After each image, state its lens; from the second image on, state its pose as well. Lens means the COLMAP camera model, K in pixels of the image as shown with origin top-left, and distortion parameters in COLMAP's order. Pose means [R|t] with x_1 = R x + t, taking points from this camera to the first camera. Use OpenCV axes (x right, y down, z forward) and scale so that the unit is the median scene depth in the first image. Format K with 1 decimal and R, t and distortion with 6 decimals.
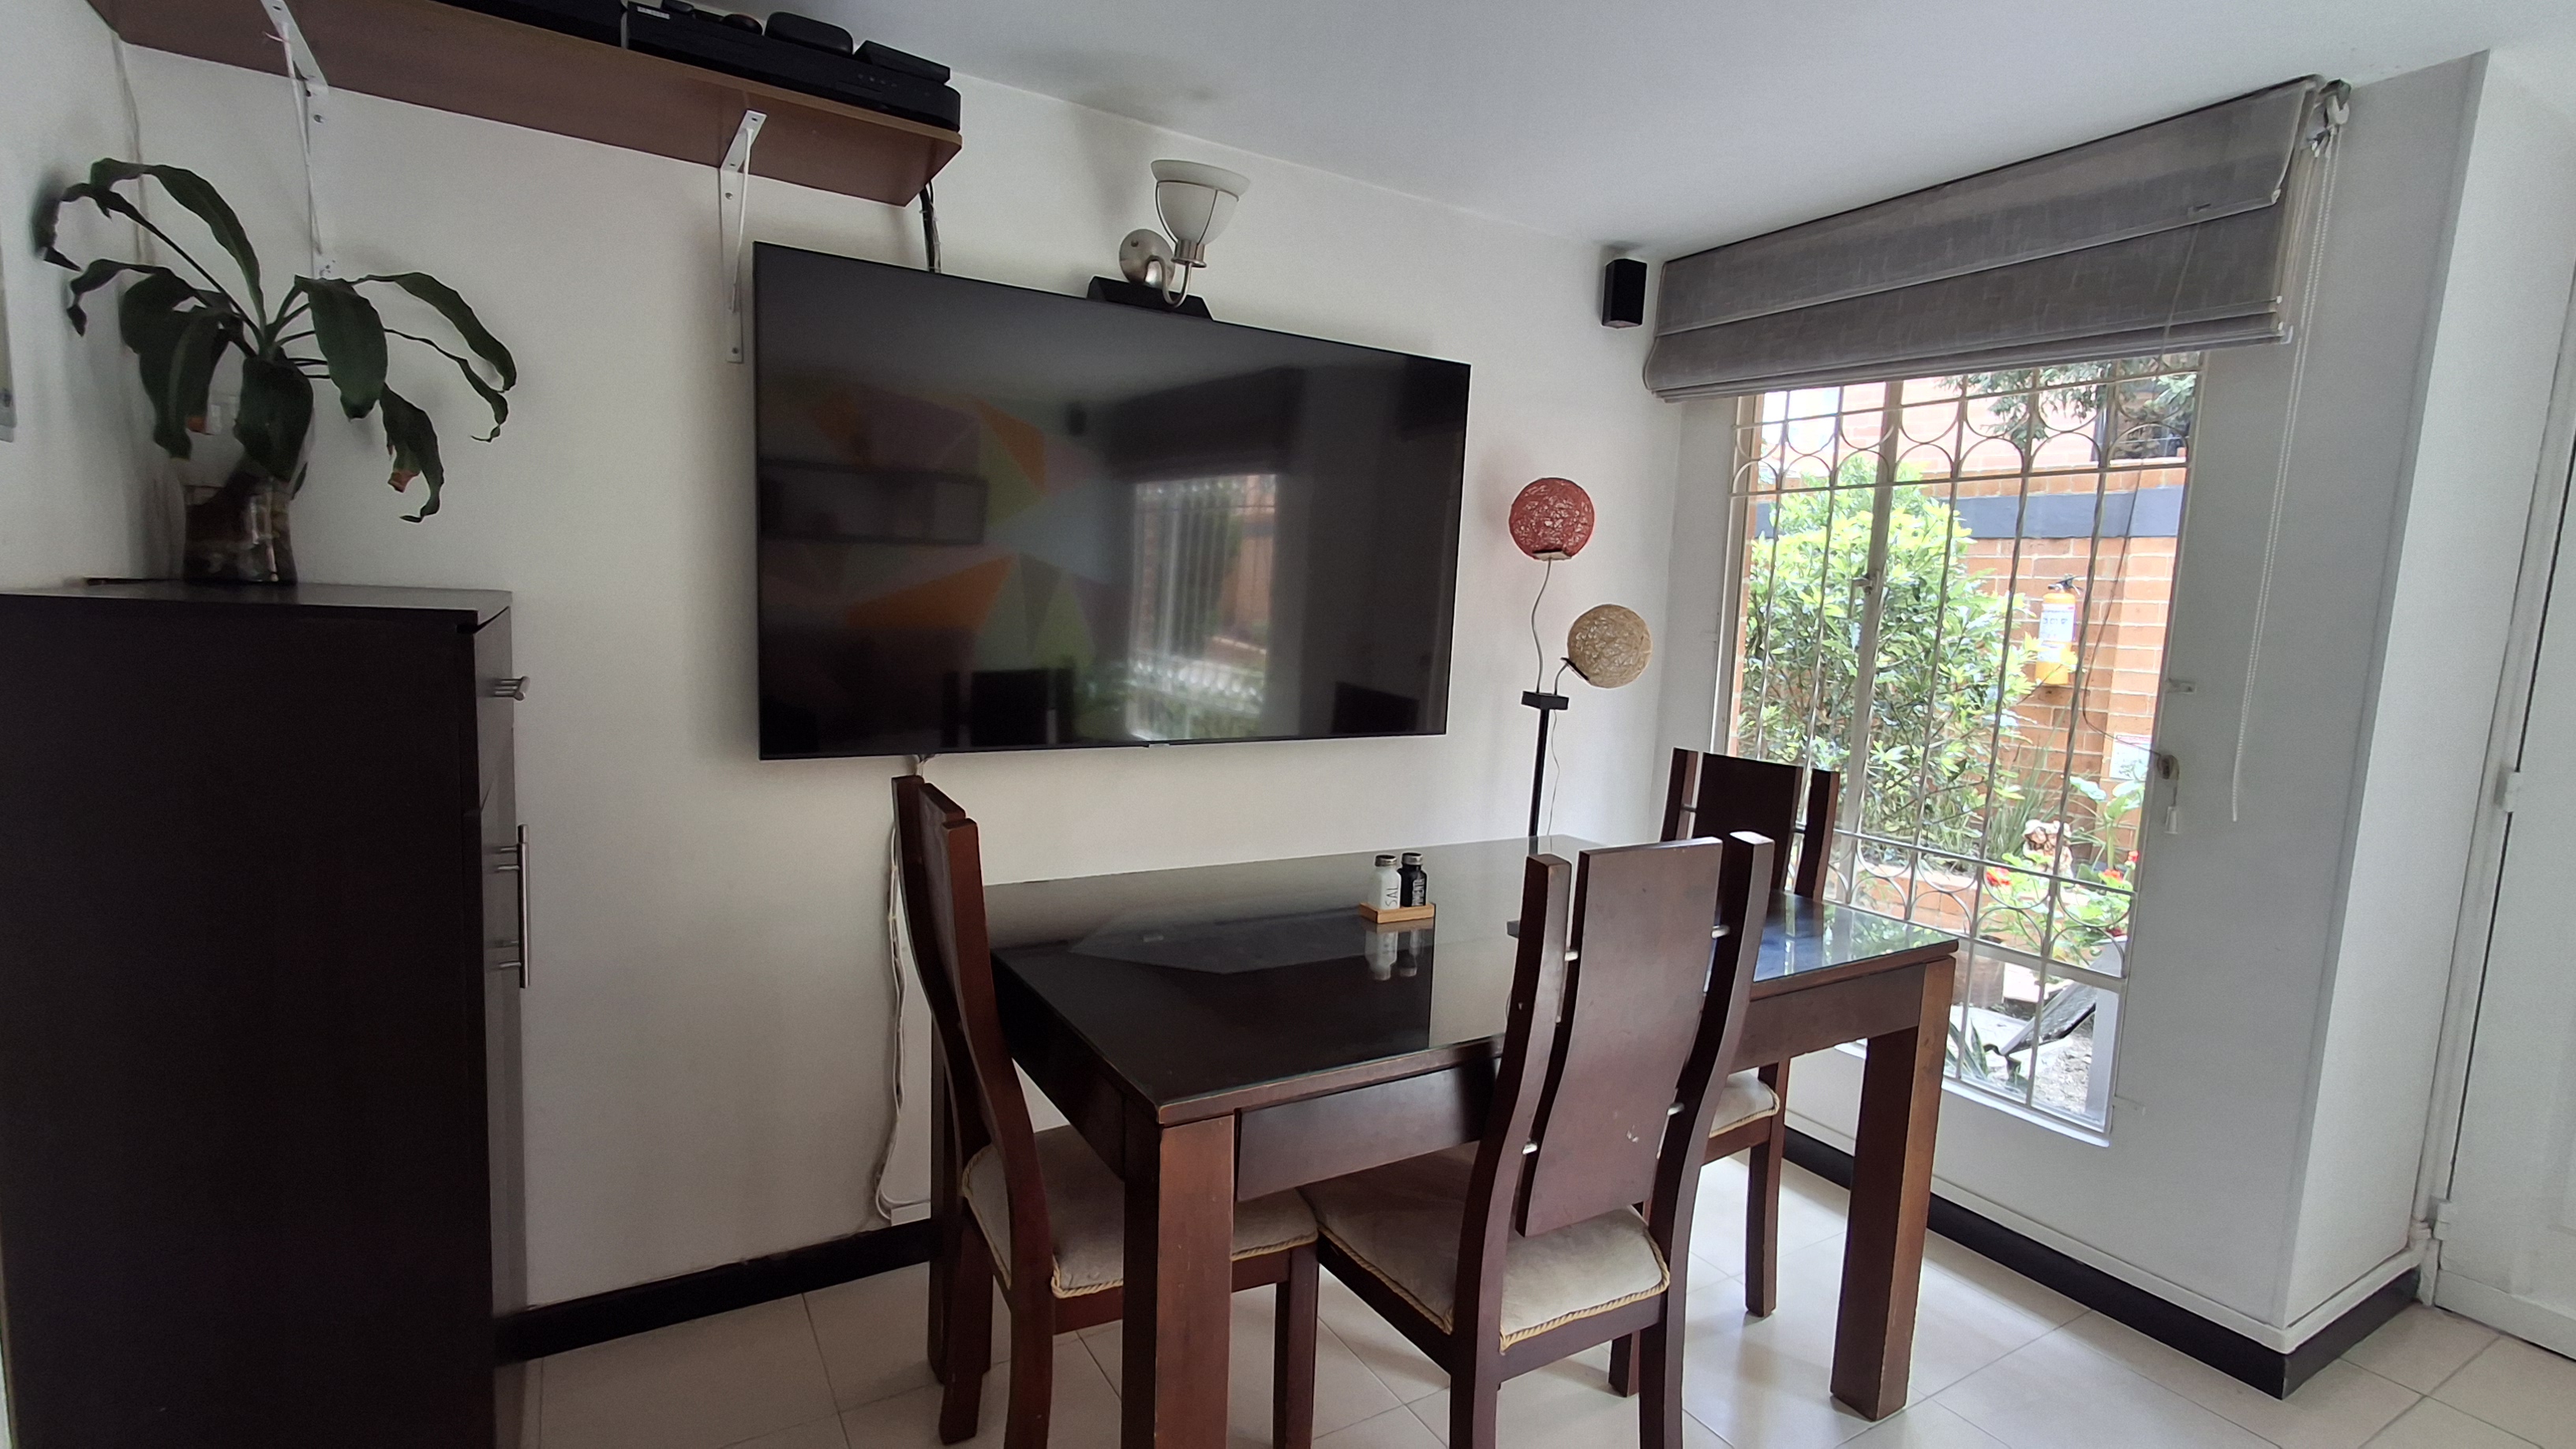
lens RADIAL K [[1180.1, 0, 1290.1], [0, 1180.1, 724.7], [0, 0, 1]] dist [-0.001847, 0.005583]
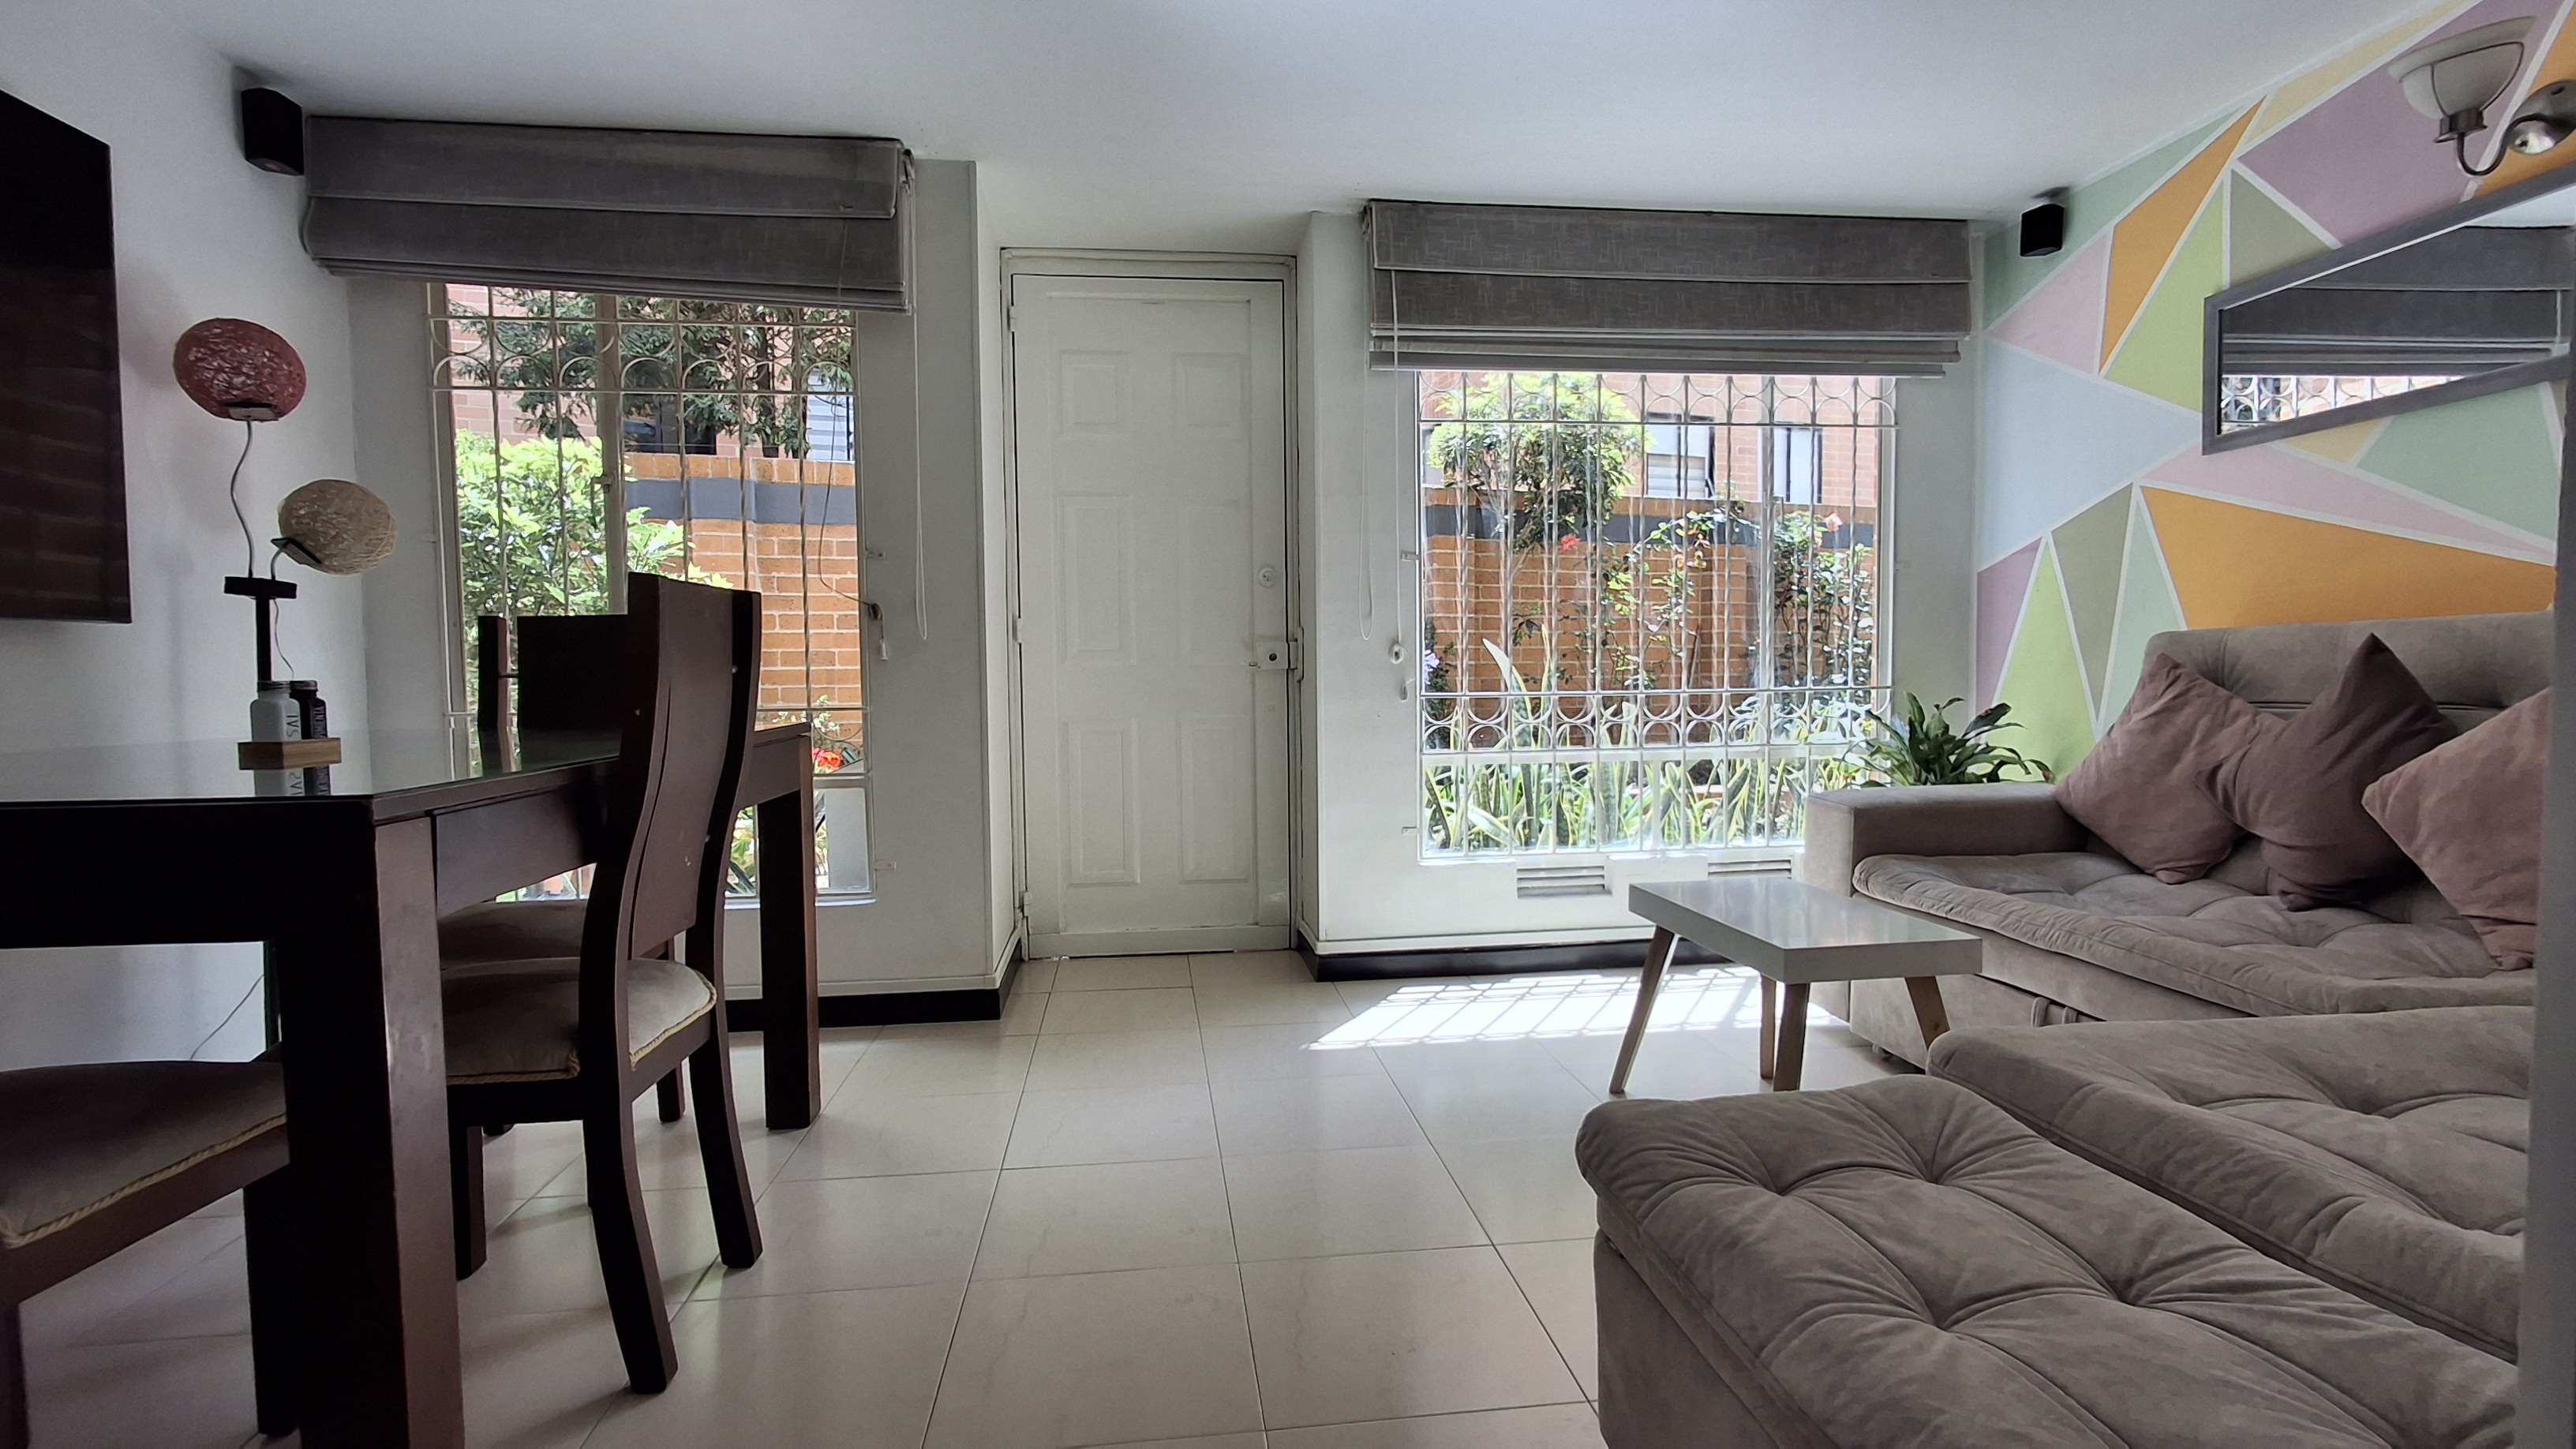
lens RADIAL K [[1180.1, 0, 1290.1], [0, 1180.1, 724.7], [0, 0, 1]] dist [-0.001847, 0.005583]
pose [[0.403689, -0.094988, 0.909952, -0.309473], [0.128719, 0.990600, 0.046302, 0.154112], [-0.905796, 0.098437, 0.412120, 0.003391]]
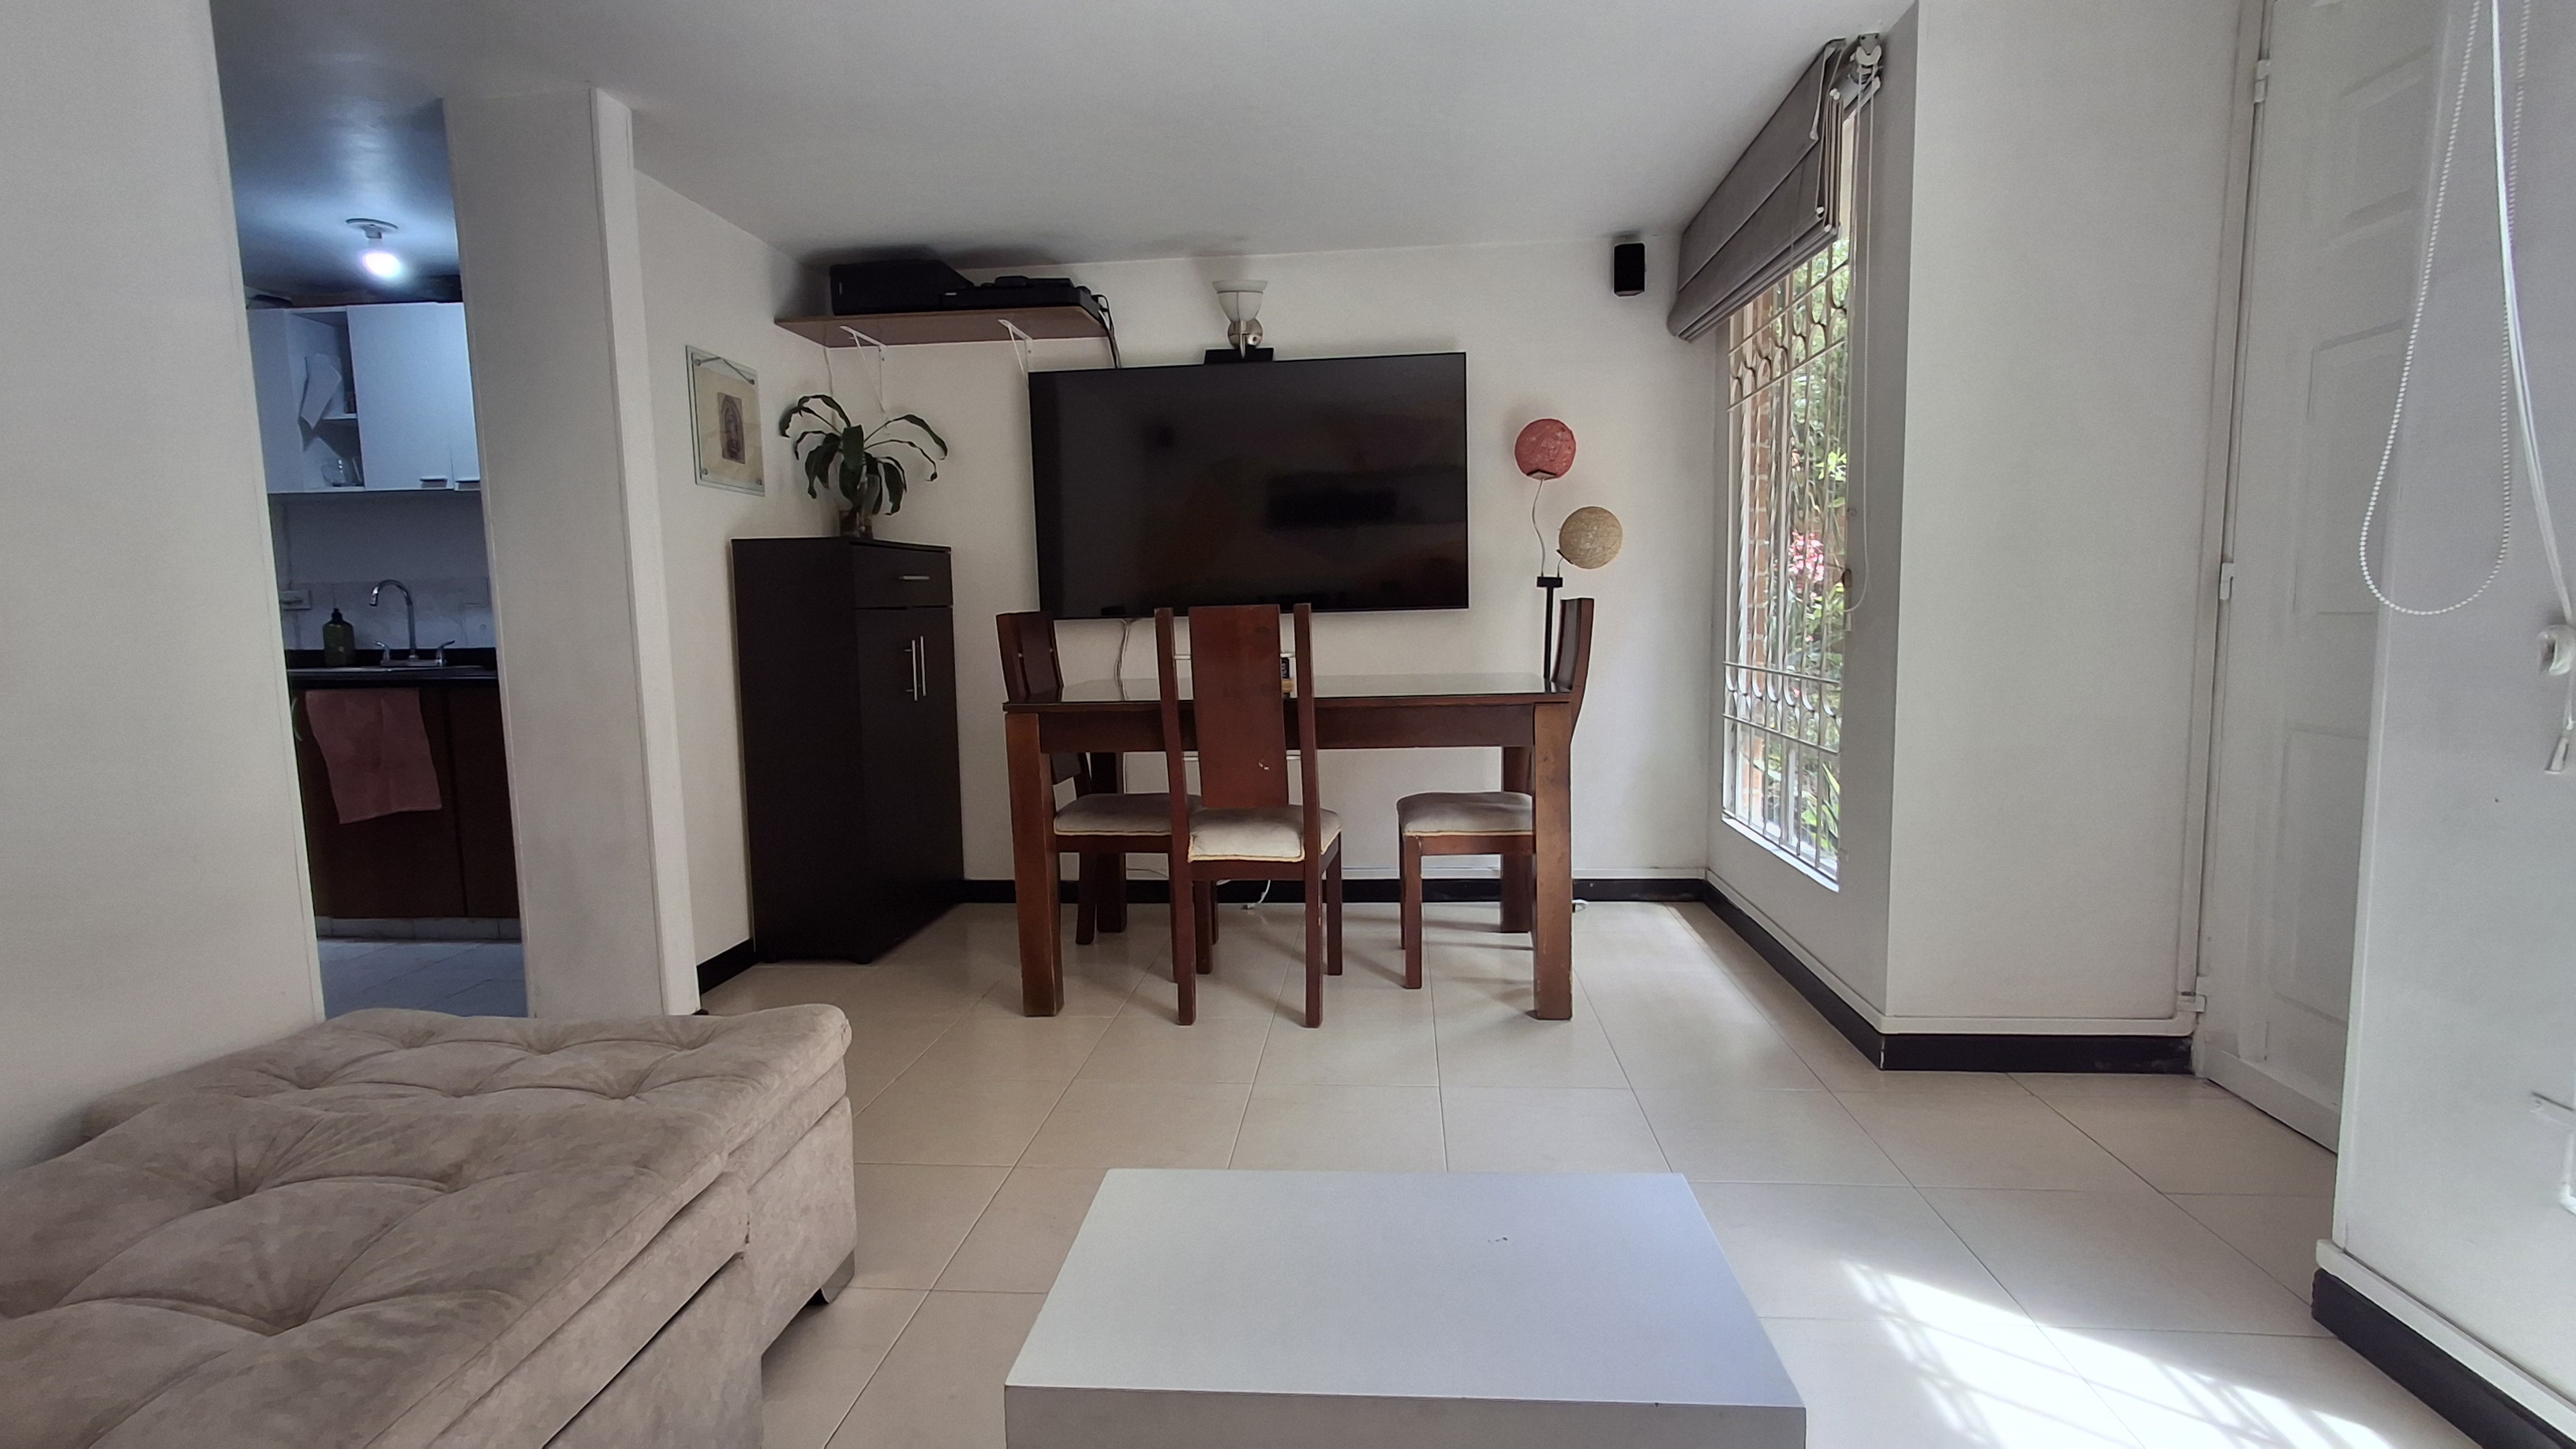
lens RADIAL K [[1214.2, 0, 1289.7], [0, 1214.2, 699.1], [0, 0, 1]] dist [-0.001051, 0.000103]
pose [[0.806081, -0.017914, -0.591534, 0.948991], [-0.004566, 0.999324, -0.036485, 0.198316], [0.591788, 0.032111, 0.805454, -0.357160]]
